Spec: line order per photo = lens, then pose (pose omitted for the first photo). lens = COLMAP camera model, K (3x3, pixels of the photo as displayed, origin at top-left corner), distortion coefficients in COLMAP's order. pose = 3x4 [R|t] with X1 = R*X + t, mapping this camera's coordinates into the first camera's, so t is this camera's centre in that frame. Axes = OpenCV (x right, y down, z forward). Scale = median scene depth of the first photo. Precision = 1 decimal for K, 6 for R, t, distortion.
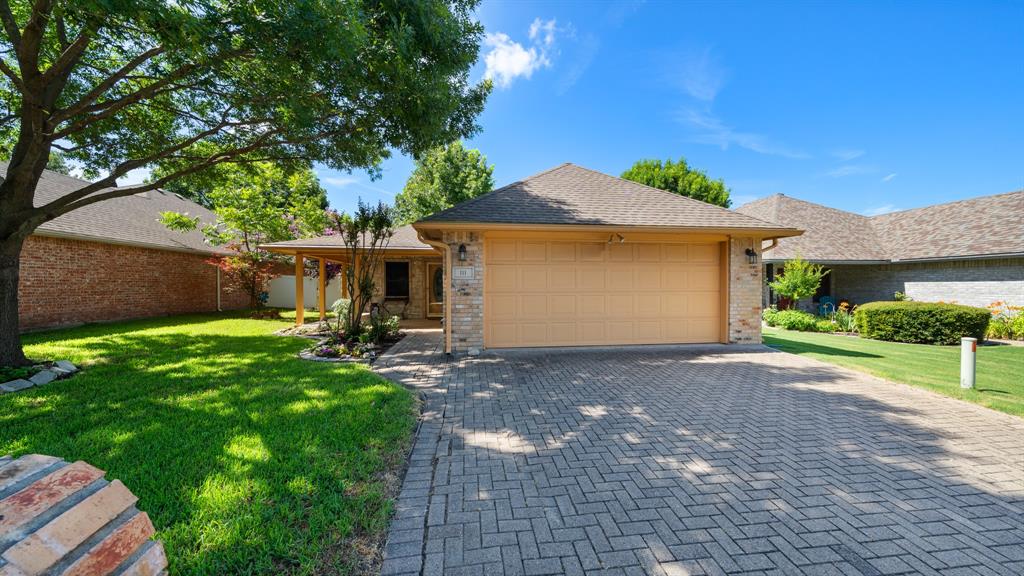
lens RADIAL K [[352.7, 0, 514.9], [0, 352.7, 284.4], [0, 0, 1]] dist [-0.006757, 0.000426]
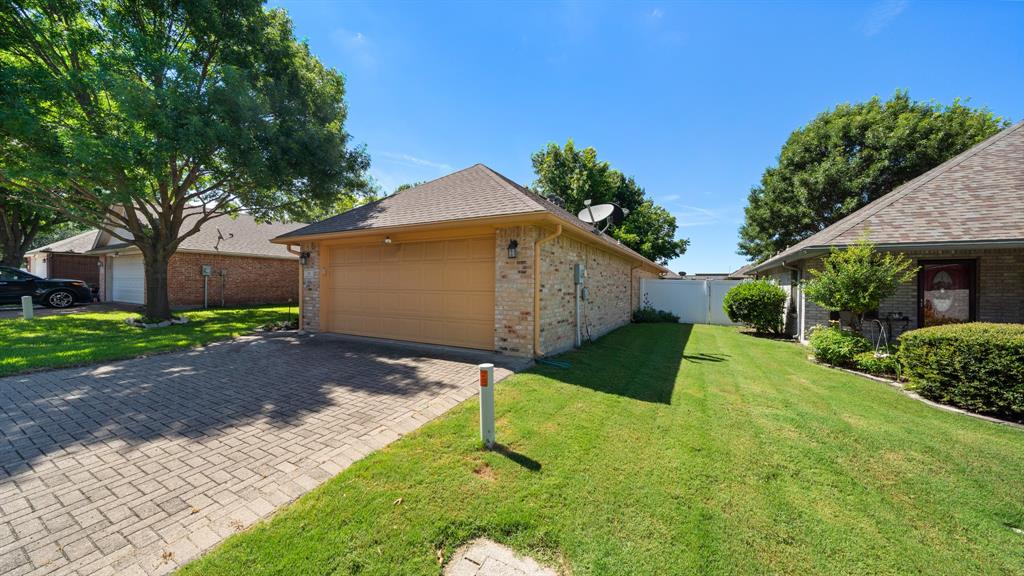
lens RADIAL K [[352.7, 0, 515.4], [0, 352.7, 285.1], [0, 0, 1]] dist [-0.006757, 0.000426]
pose [[0.815100, 0.007789, -0.579268, 1.143053], [-0.008993, 0.999959, 0.000792, 0.003136], [0.579250, 0.004563, 0.815137, 0.330193]]
